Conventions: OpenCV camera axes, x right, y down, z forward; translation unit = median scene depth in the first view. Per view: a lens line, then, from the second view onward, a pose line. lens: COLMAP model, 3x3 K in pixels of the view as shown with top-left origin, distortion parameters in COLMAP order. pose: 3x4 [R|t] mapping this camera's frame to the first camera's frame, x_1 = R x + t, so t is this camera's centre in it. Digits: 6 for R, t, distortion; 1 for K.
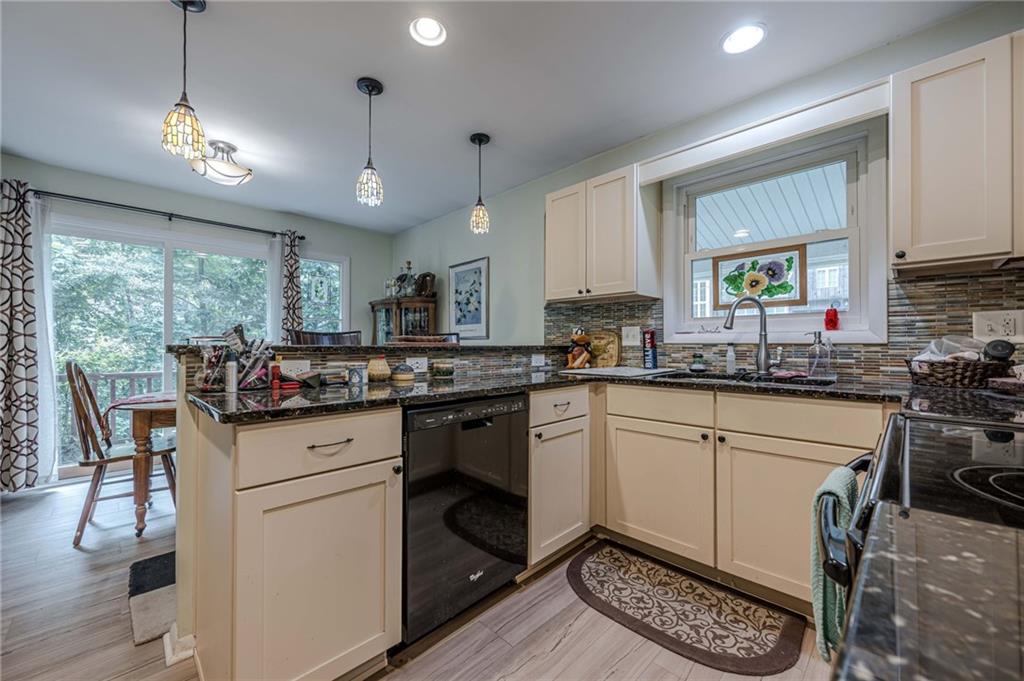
lens RADIAL K [[405.9, 0, 515.8], [0, 405.9, 343.8], [0, 0, 1]] dist [0.000867, 0.000179]
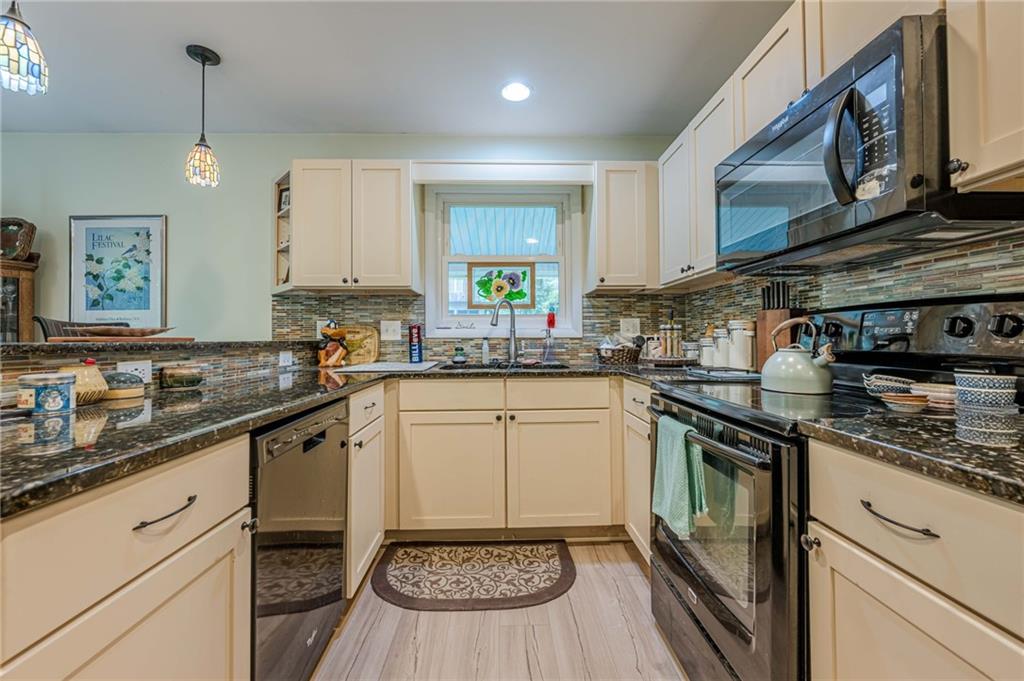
lens RADIAL K [[410.7, 0, 512.8], [0, 410.7, 334.1], [0, 0, 1]] dist [0.000763, 0.000012]
pose [[0.688639, 0.004710, 0.725089, -0.269980], [0.002614, 0.999956, -0.008978, -0.000540], [-0.725100, 0.008078, 0.688596, 0.117483]]
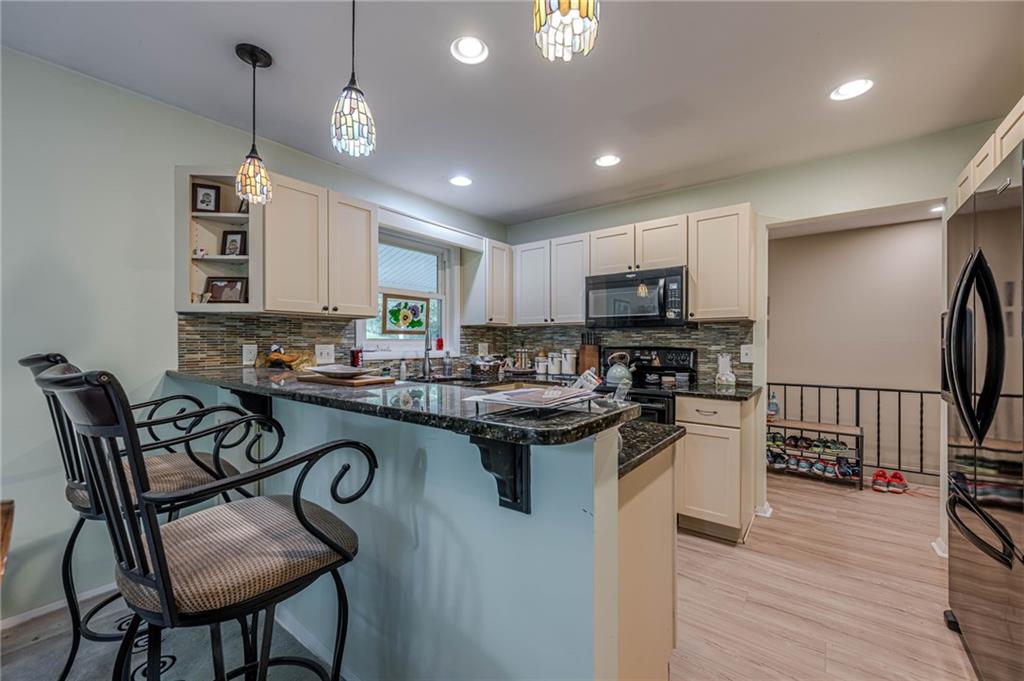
lens RADIAL K [[405.9, 0, 515.8], [0, 405.9, 343.8], [0, 0, 1]] dist [0.000867, 0.000179]
pose [[-0.128862, -0.004029, 0.991654, -0.893128], [-0.005964, 0.999977, 0.003288, -0.058562], [-0.991645, -0.005490, -0.128883, 0.762761]]
